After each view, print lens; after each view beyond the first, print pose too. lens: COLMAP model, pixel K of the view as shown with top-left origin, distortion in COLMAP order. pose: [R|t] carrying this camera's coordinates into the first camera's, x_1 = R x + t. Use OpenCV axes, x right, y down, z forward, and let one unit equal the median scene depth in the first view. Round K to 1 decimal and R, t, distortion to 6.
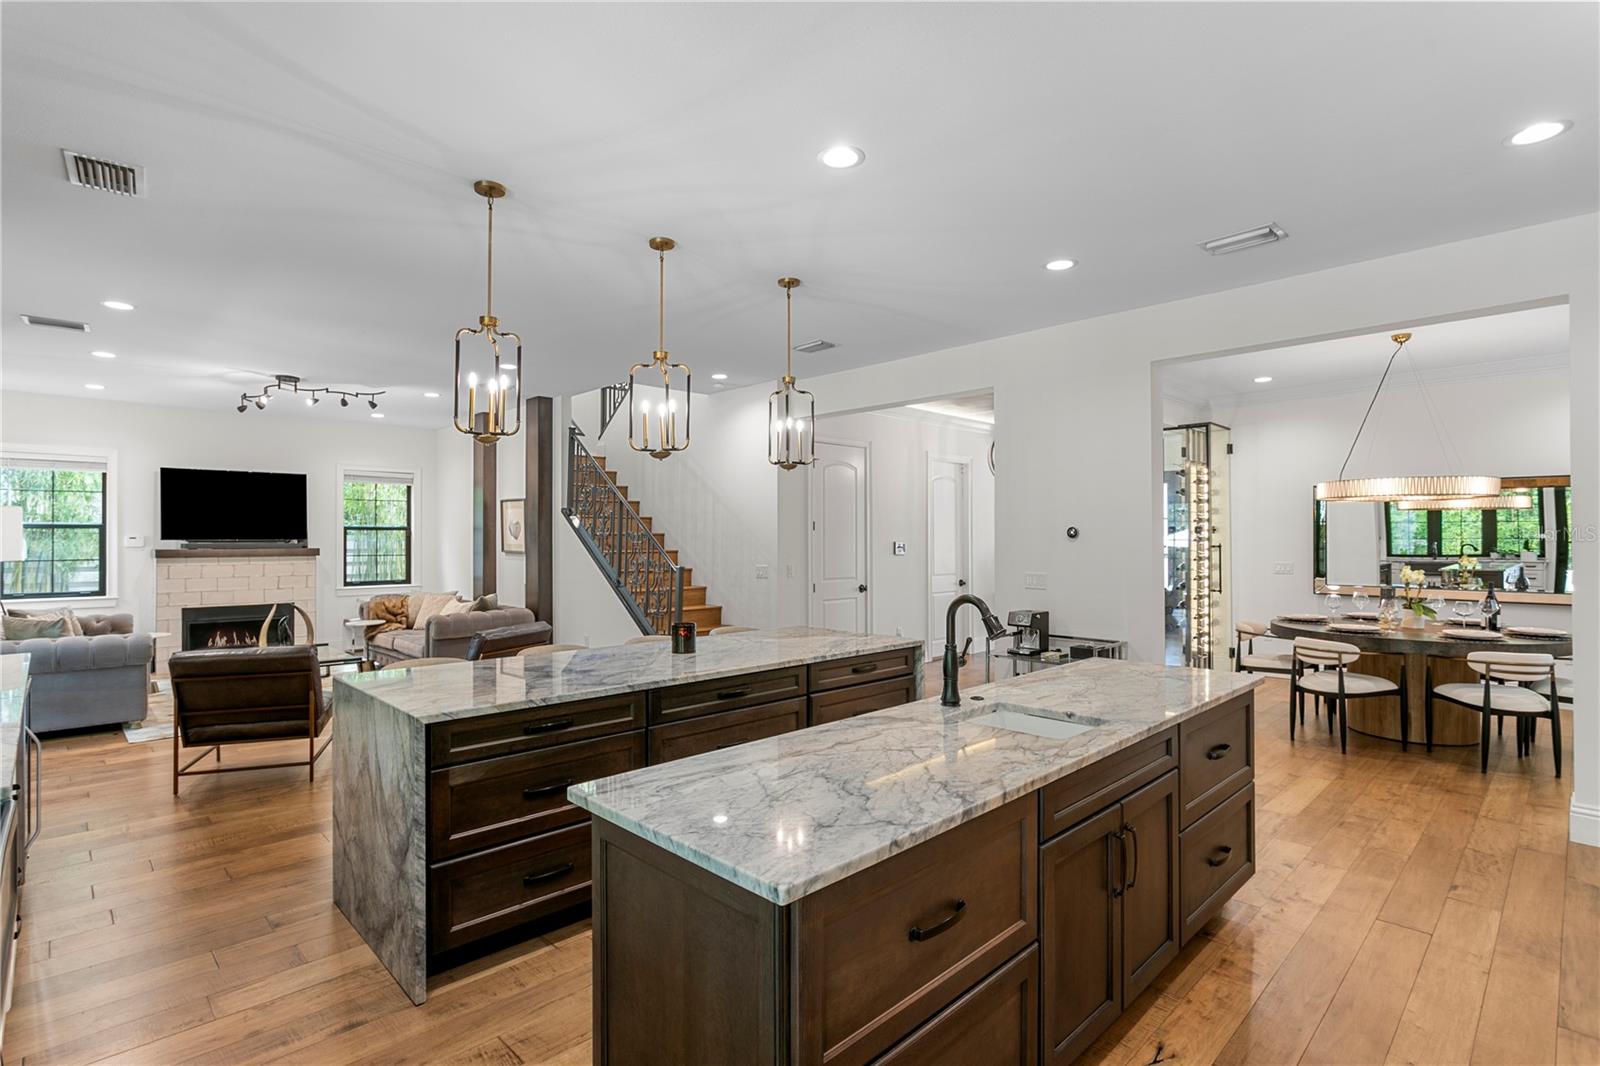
lens RADIAL K [[778.8, 0, 800.7], [0, 778.8, 533.9], [0, 0, 1]] dist [0.001290, 0.000216]
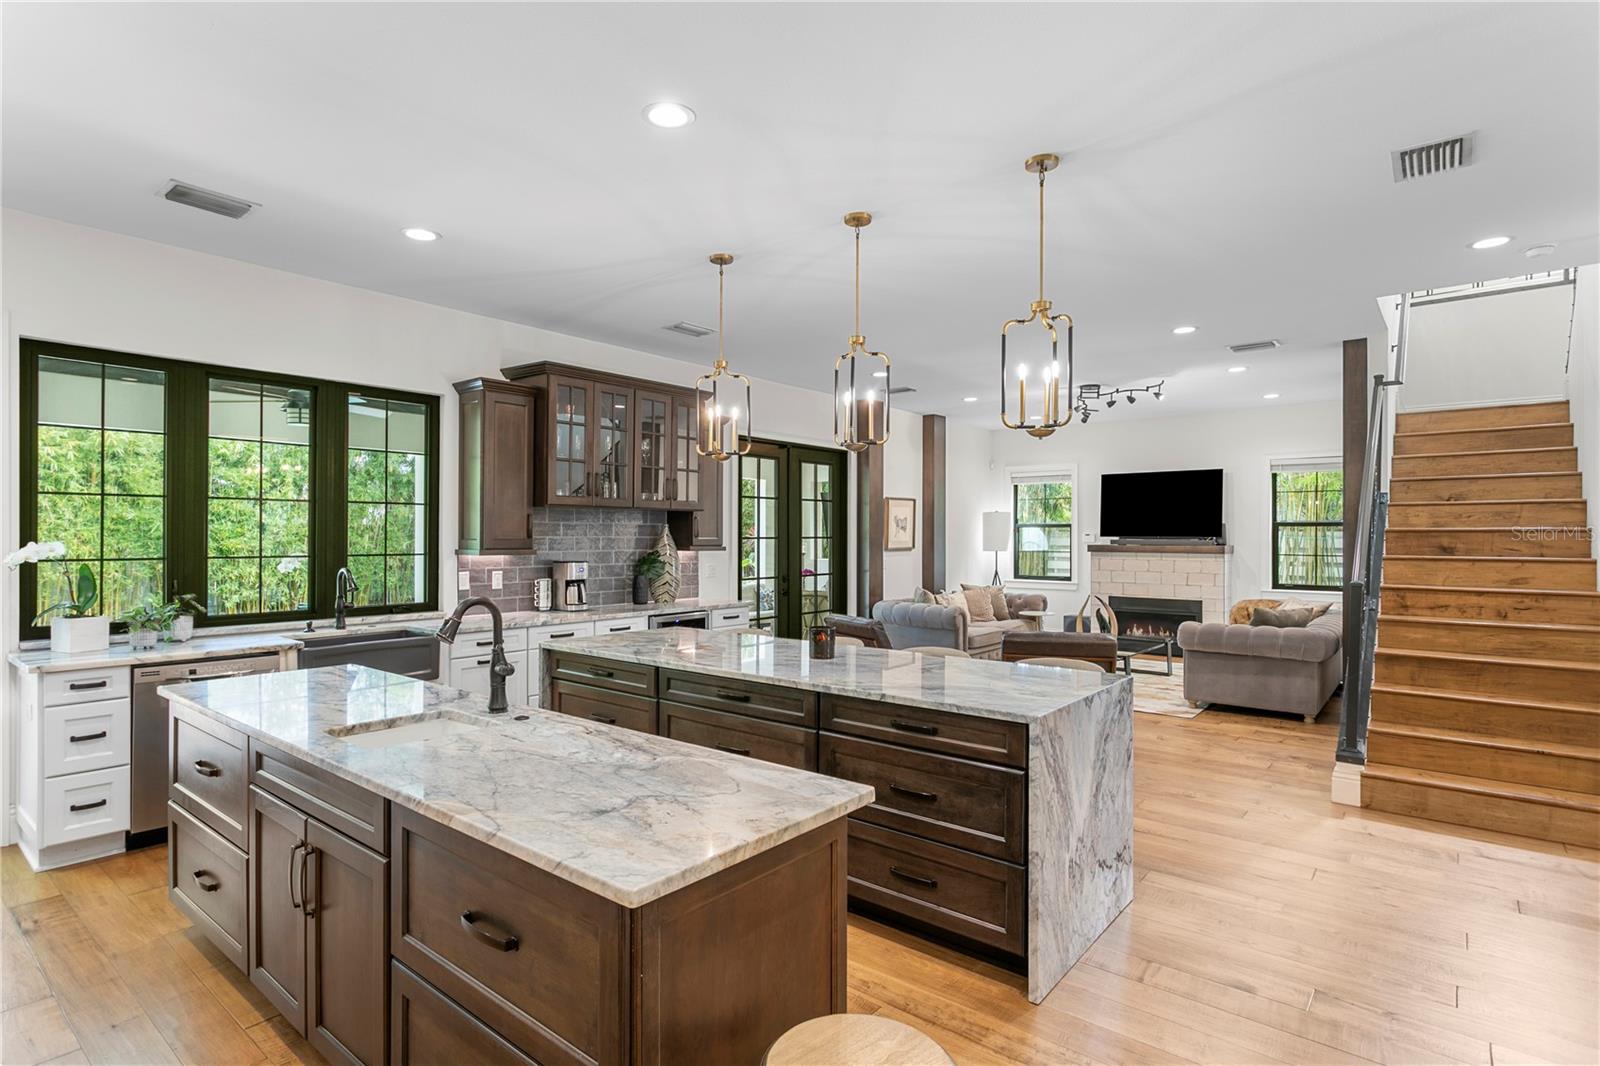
lens RADIAL K [[866.3, 0, 801.0], [0, 866.3, 534.9], [0, 0, 1]] dist [-0.000887, 0.000405]
pose [[0.092841, 0.002905, -0.995677, 0.437644], [0.002149, 0.999993, 0.003118, 0.000538], [0.995679, -0.002429, 0.092834, 0.435325]]
